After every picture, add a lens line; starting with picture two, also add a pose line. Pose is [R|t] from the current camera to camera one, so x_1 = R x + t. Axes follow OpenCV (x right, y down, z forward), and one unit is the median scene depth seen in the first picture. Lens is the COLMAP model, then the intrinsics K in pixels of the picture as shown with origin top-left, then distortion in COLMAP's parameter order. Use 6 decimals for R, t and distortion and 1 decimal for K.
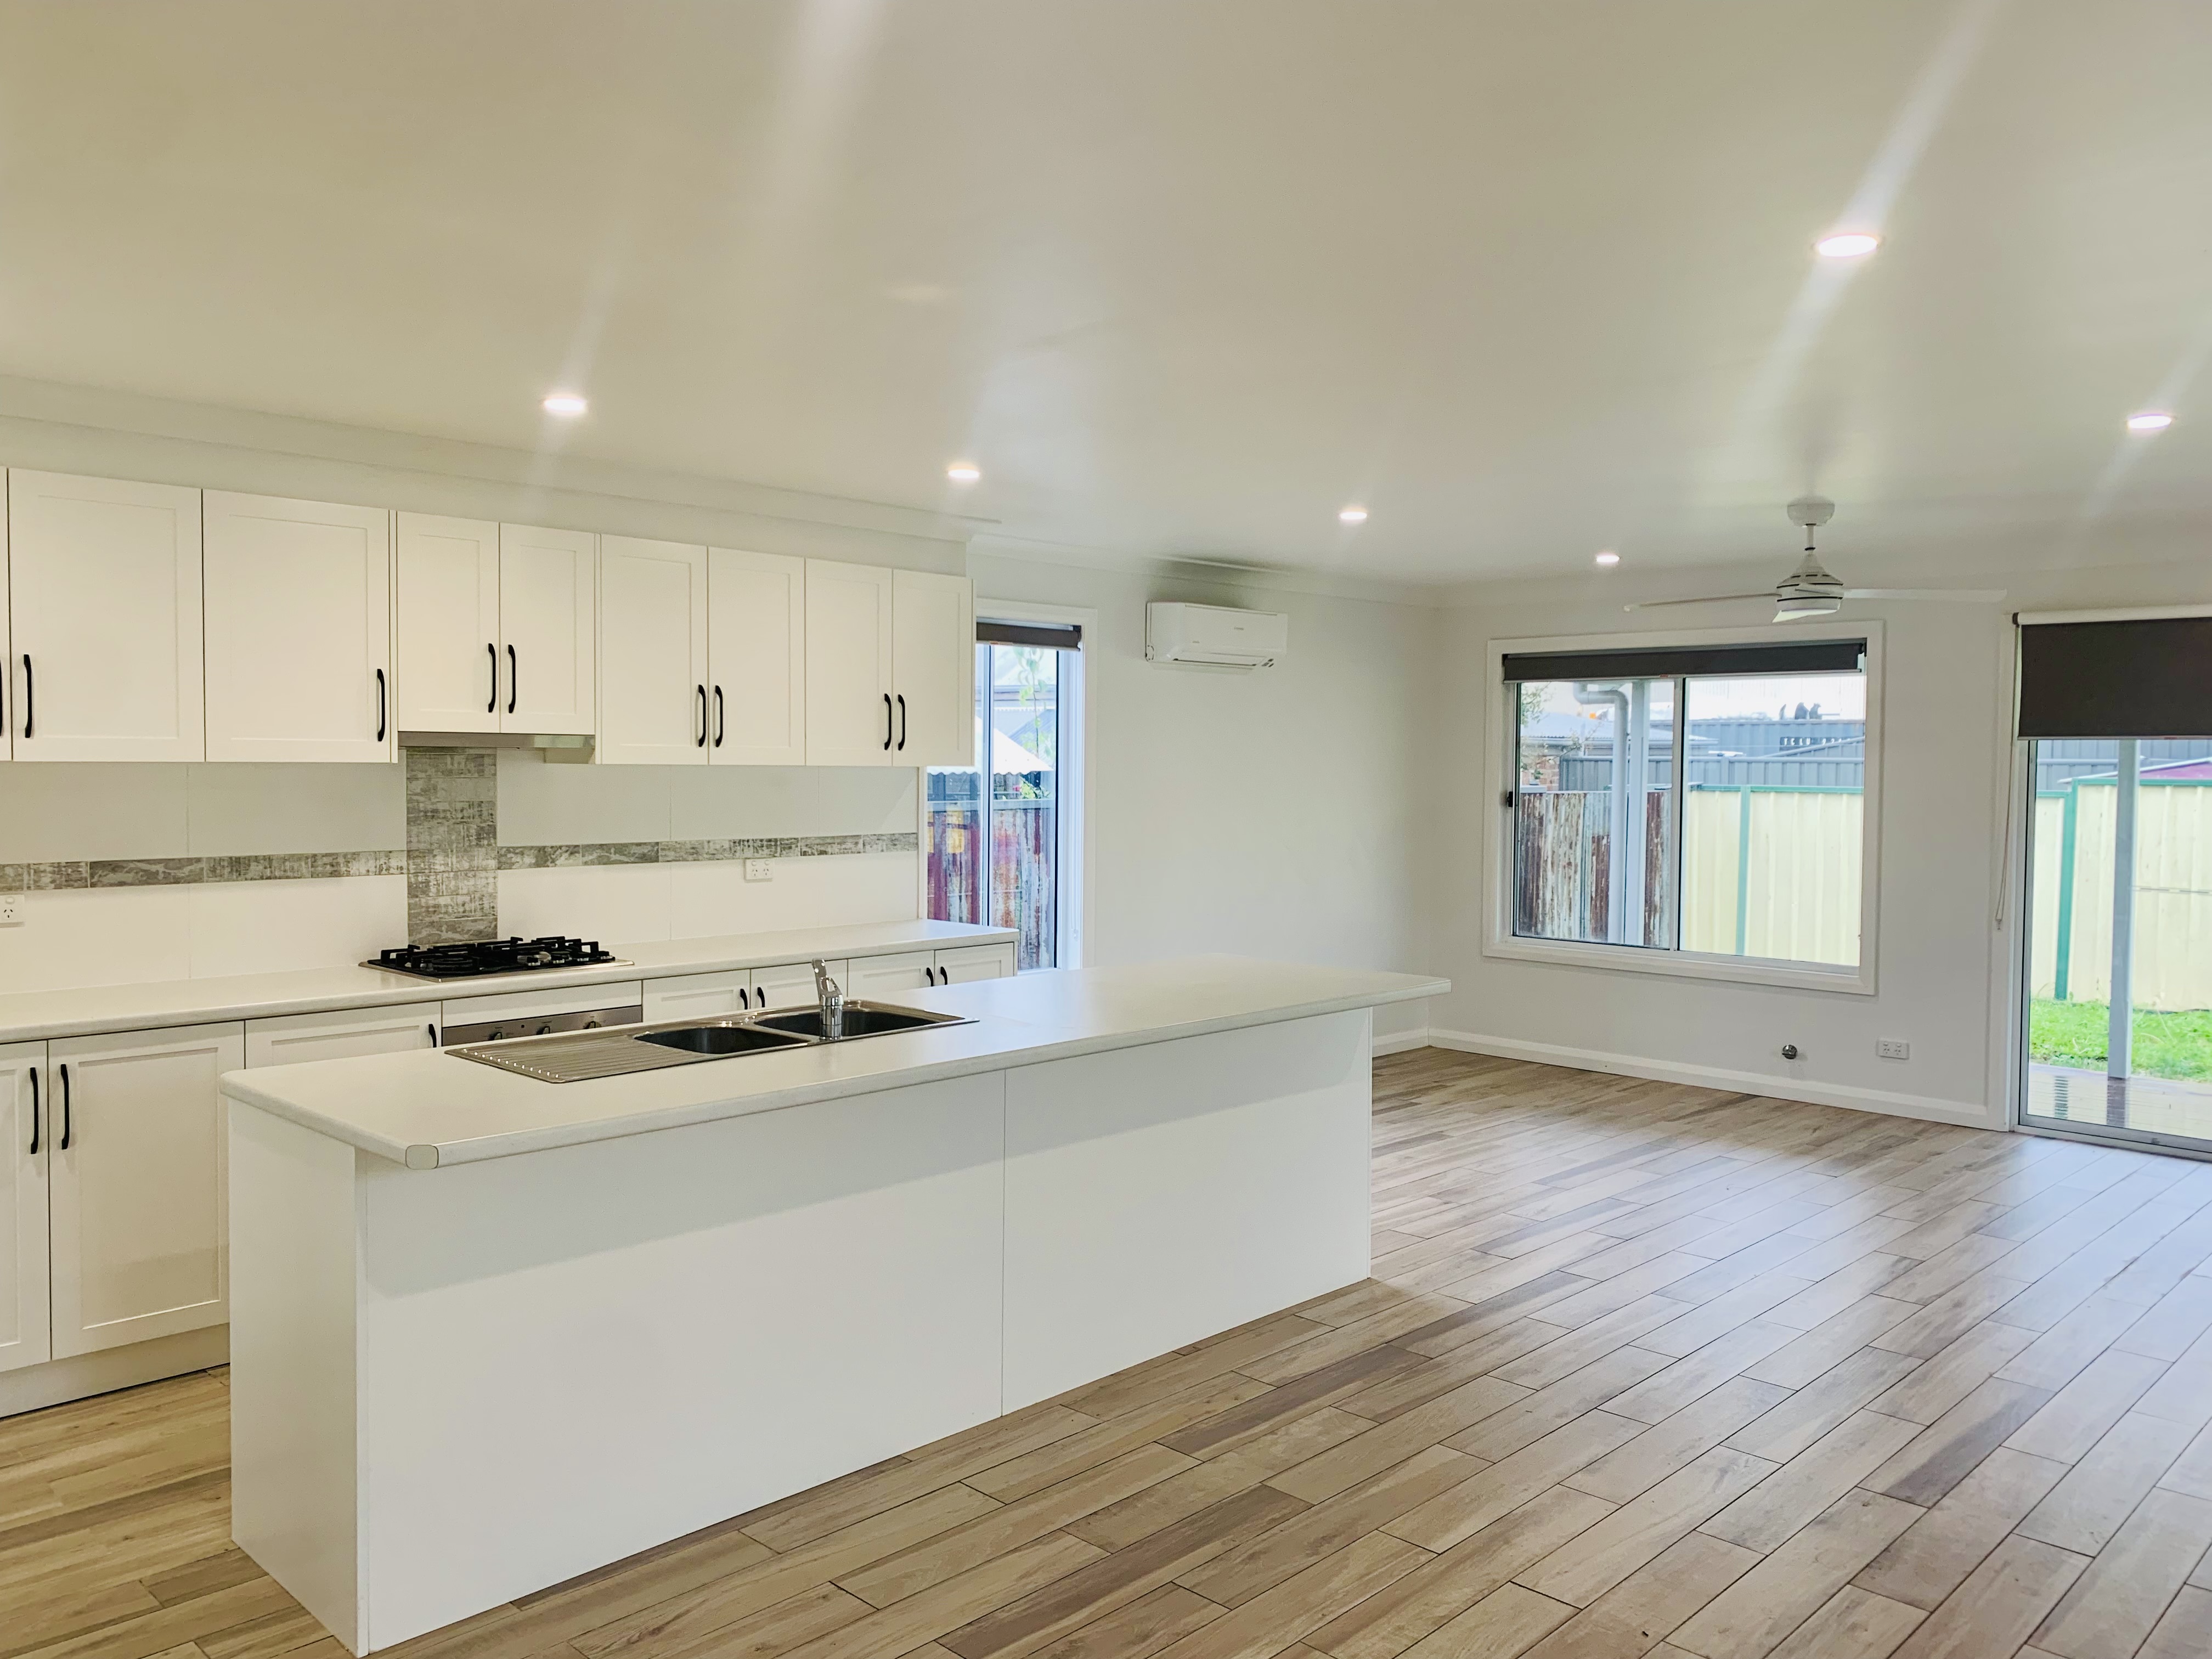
lens RADIAL K [[1650.4, 0, 1106.0], [0, 1650.4, 829.5], [0, 0, 1]] dist [0.027668, -0.003593]
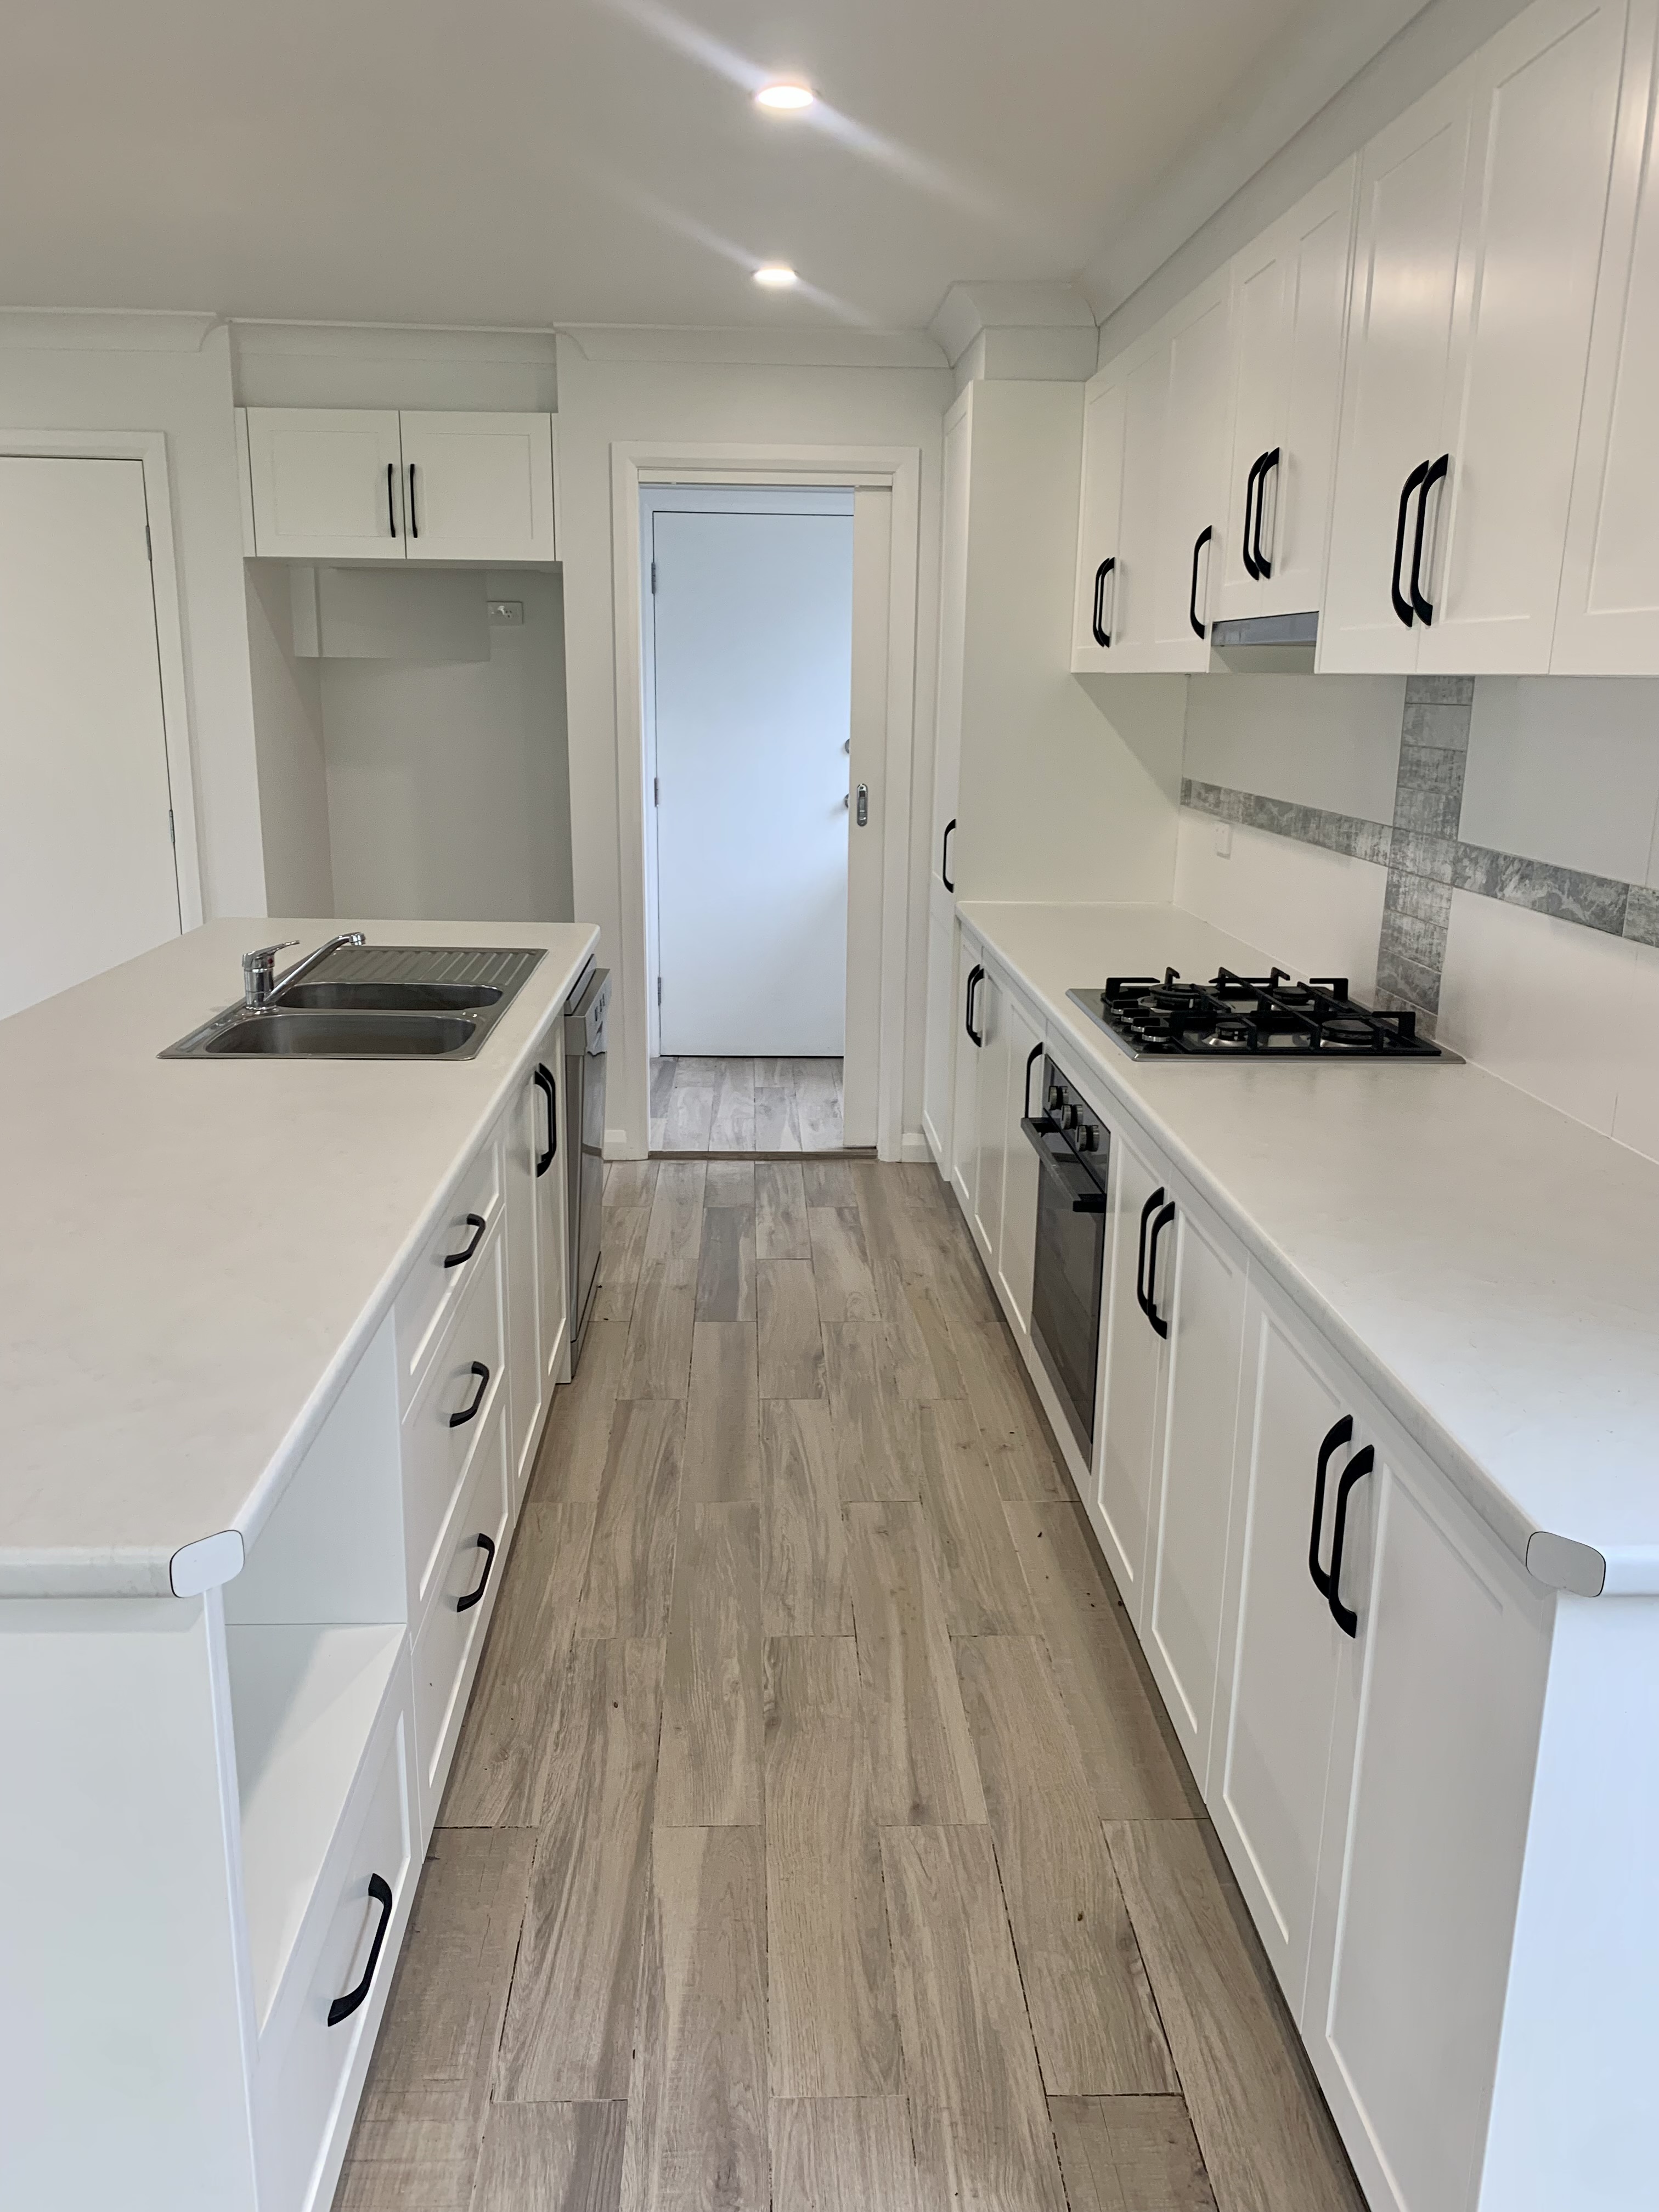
lens RADIAL K [[1678.8, 0, 762.5], [0, 1678.8, 1096.3], [0, 0, 1]] dist [0.063437, -0.000728]
pose [[-0.710184, 0.159179, -0.685785, 0.171706], [-0.043739, 0.962246, 0.268644, -0.048096], [0.702656, 0.220782, -0.676409, 1.270544]]
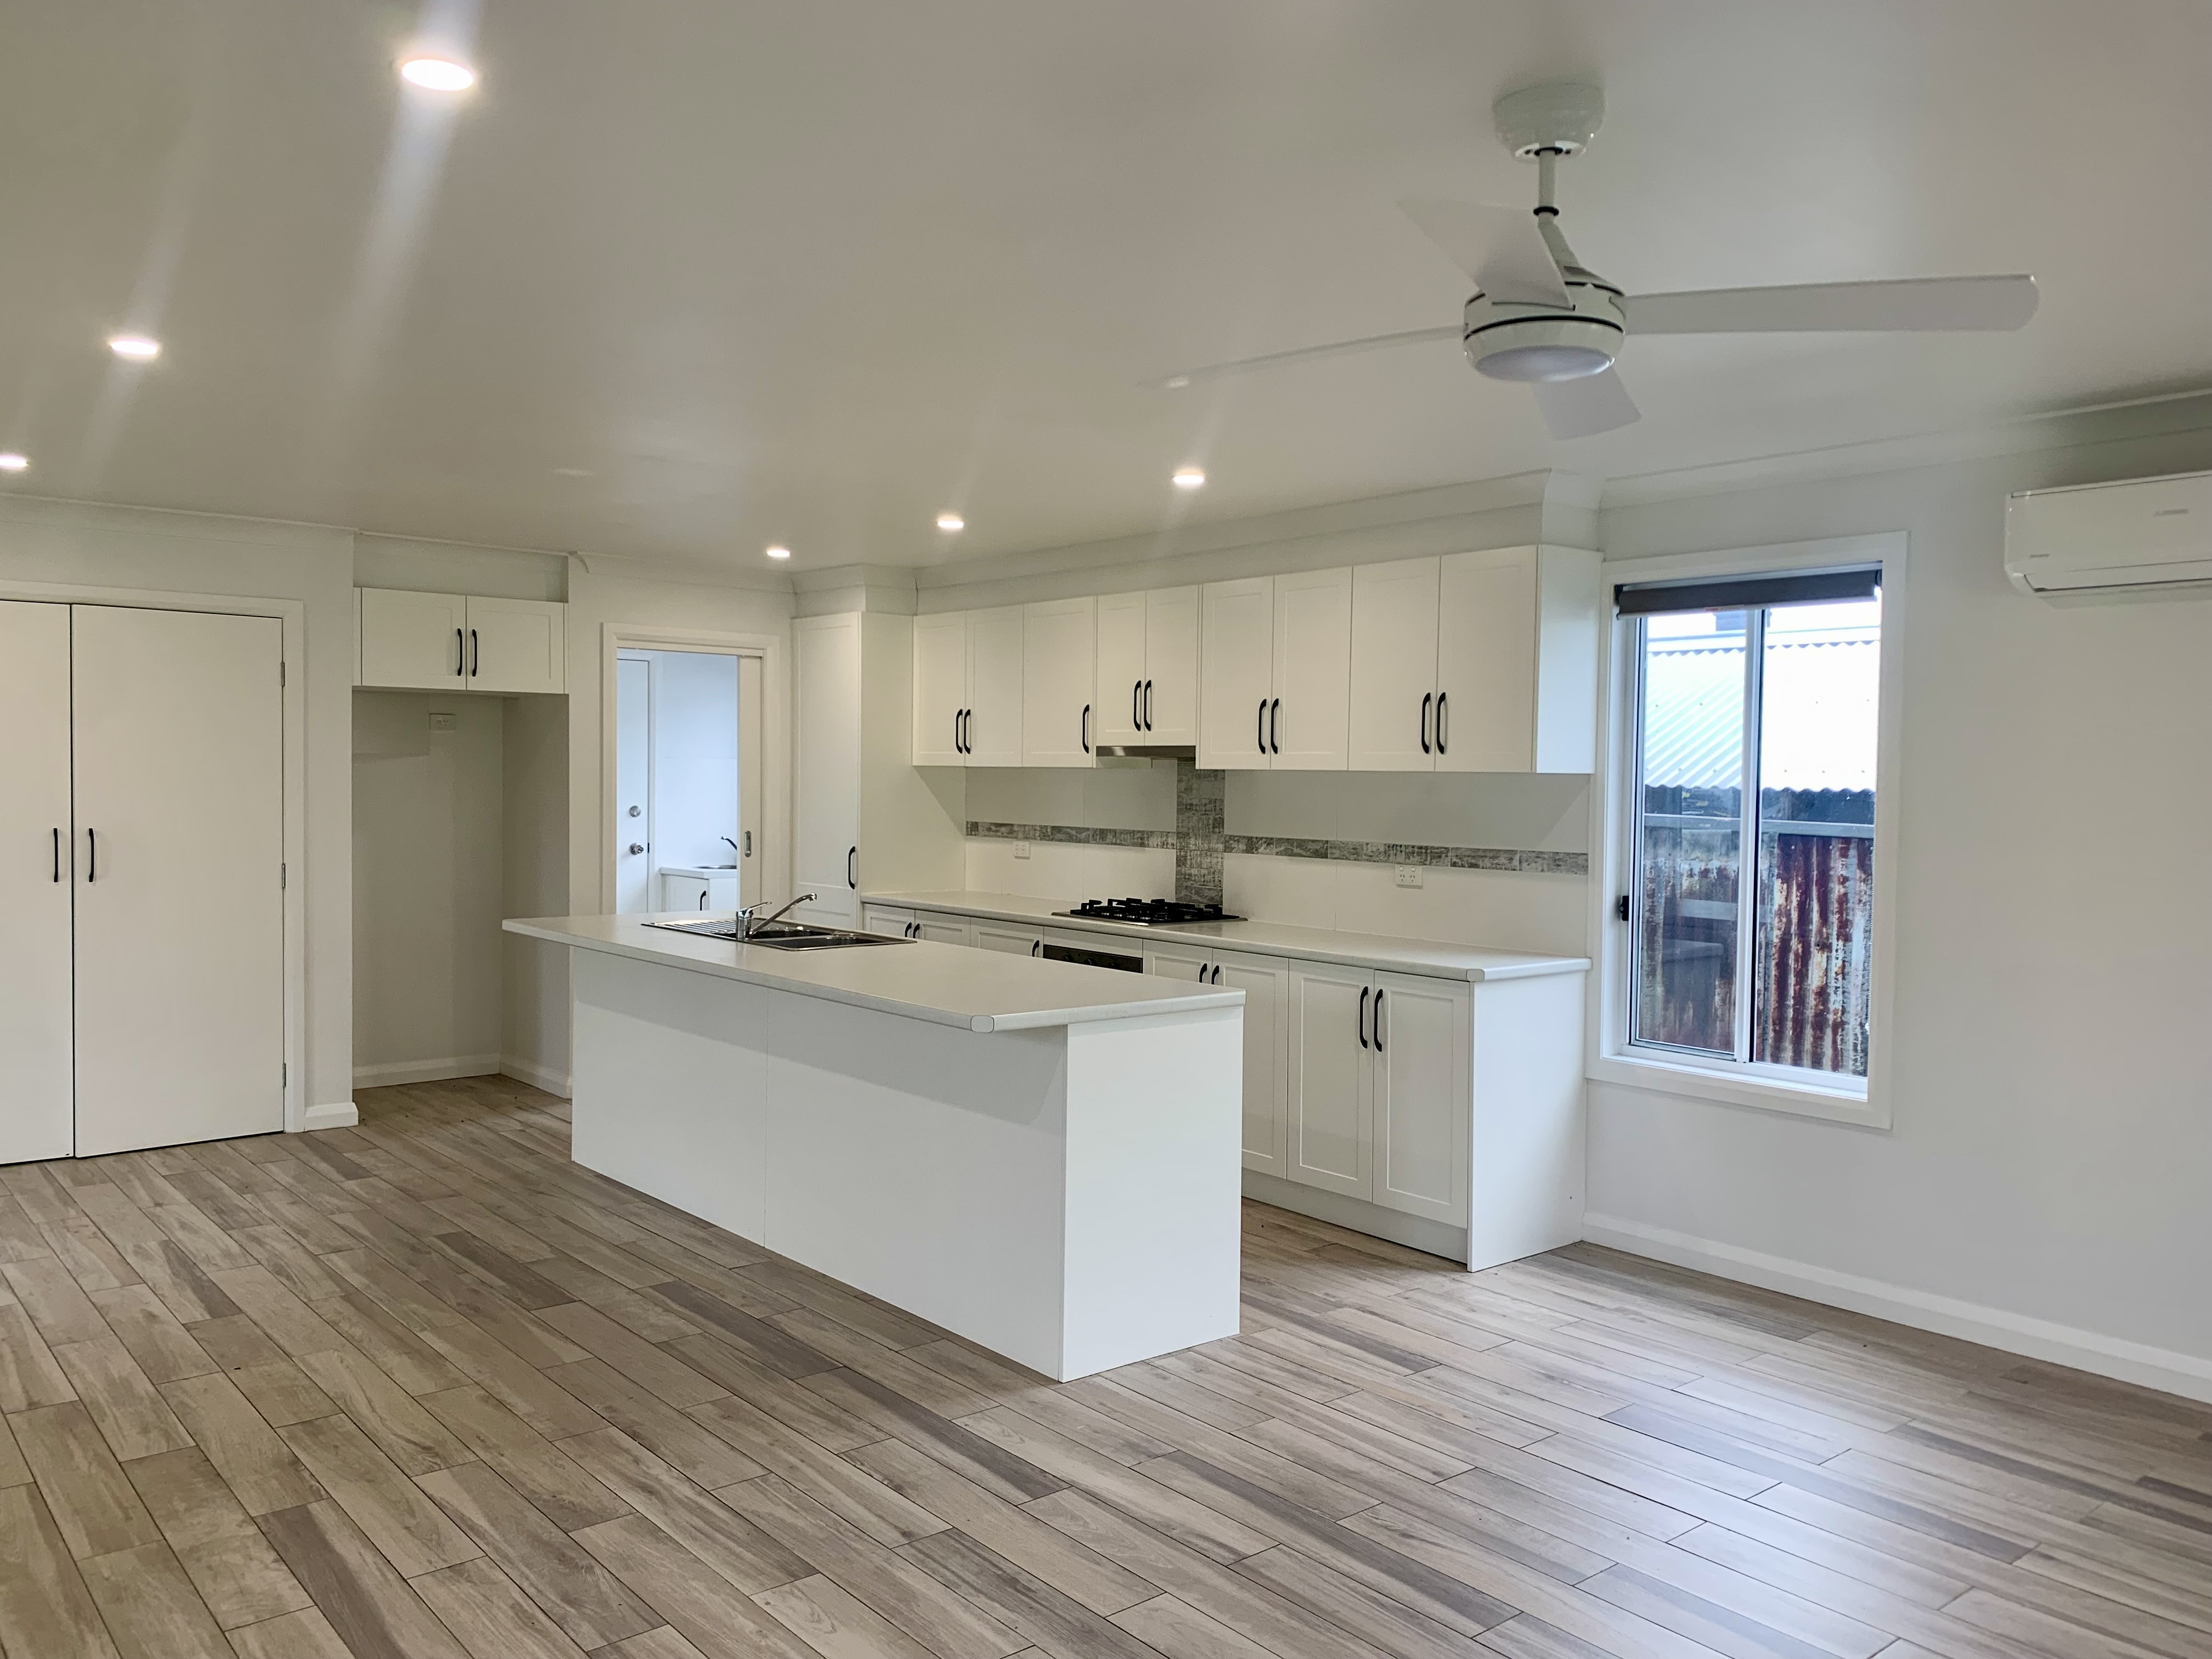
lens RADIAL K [[1650.4, 0, 1106.0], [0, 1650.4, 829.5], [0, 0, 1]] dist [0.027668, -0.003593]
pose [[-0.086840, 0.029118, -0.995797, 0.952699], [-0.053261, 0.998008, 0.033827, -0.033051], [0.994798, 0.055974, -0.085116, 1.055493]]
